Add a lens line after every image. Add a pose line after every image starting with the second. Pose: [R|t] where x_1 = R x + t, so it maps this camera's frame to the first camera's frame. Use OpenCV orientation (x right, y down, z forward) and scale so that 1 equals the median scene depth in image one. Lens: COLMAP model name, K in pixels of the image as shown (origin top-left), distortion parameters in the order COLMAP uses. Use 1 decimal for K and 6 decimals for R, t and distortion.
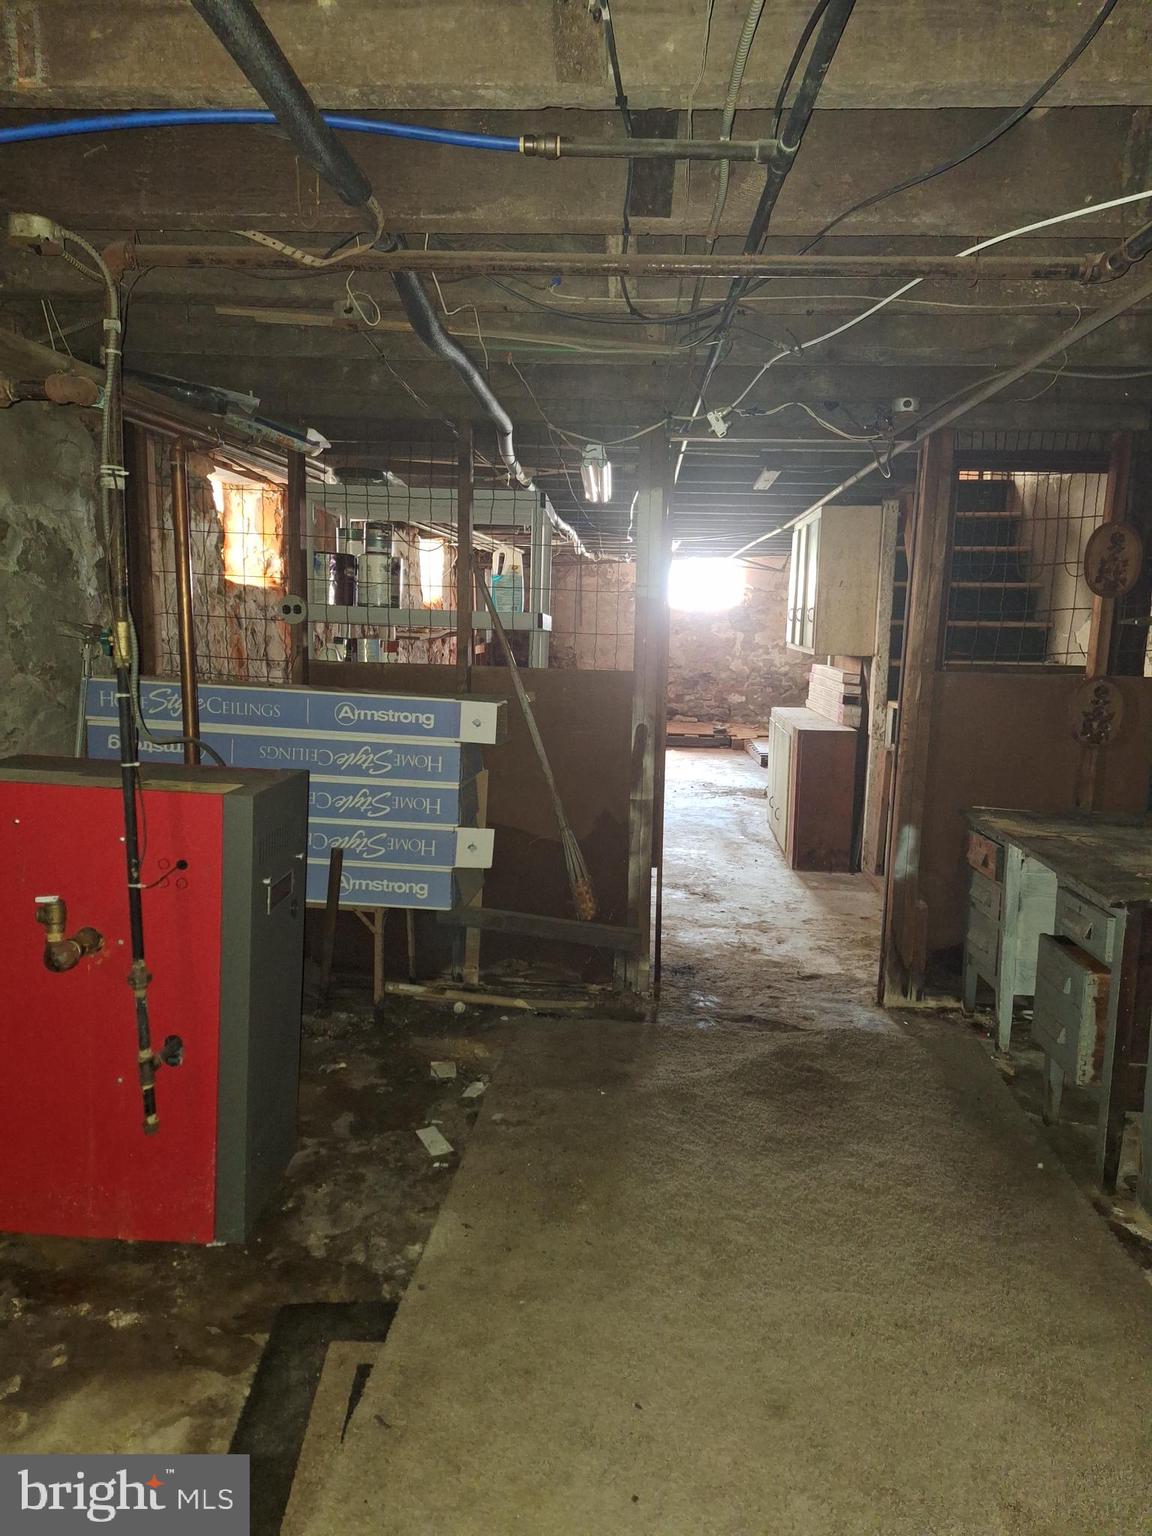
lens RADIAL K [[1068.4, 0, 553.7], [0, 1068.4, 772.4], [0, 0, 1]] dist [0.077574, -0.081950]
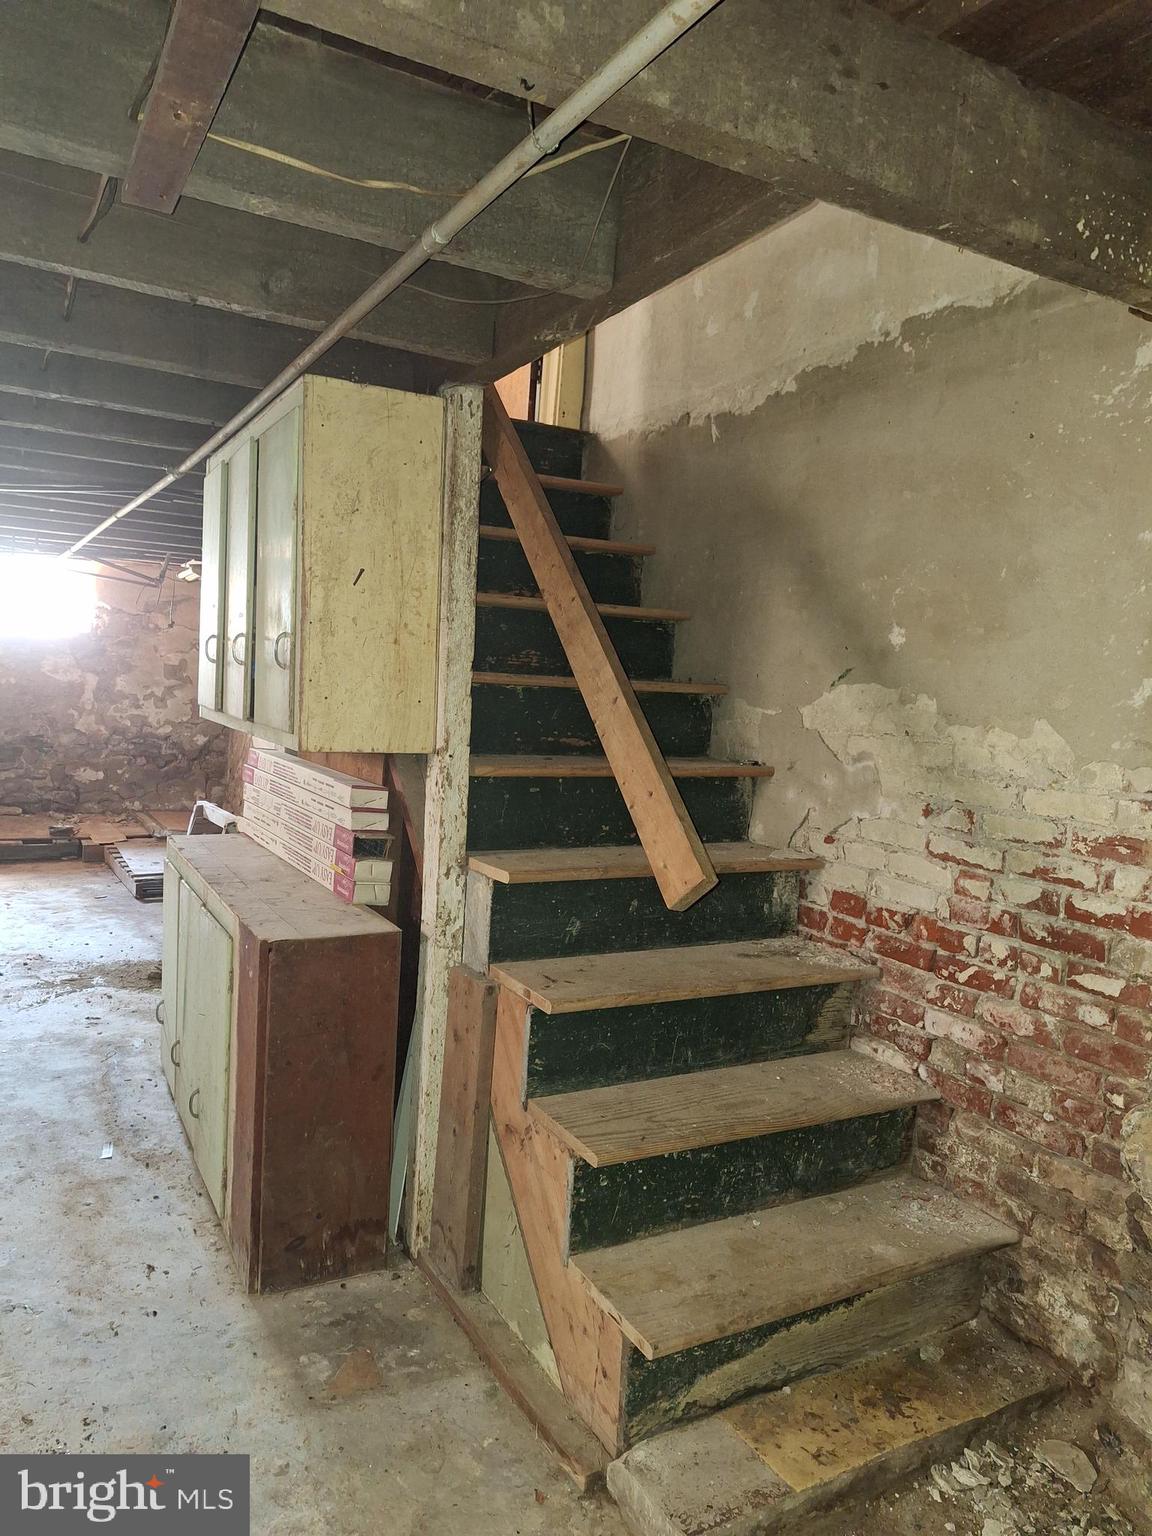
lens RADIAL K [[1068.4, 0, 553.7], [0, 1068.4, 772.4], [0, 0, 1]] dist [0.077574, -0.081950]
pose [[0.839447, -0.018657, 0.543121, 0.077228], [0.039427, 0.998868, -0.026626, -0.062817], [-0.542009, 0.043764, 0.839232, 0.445710]]
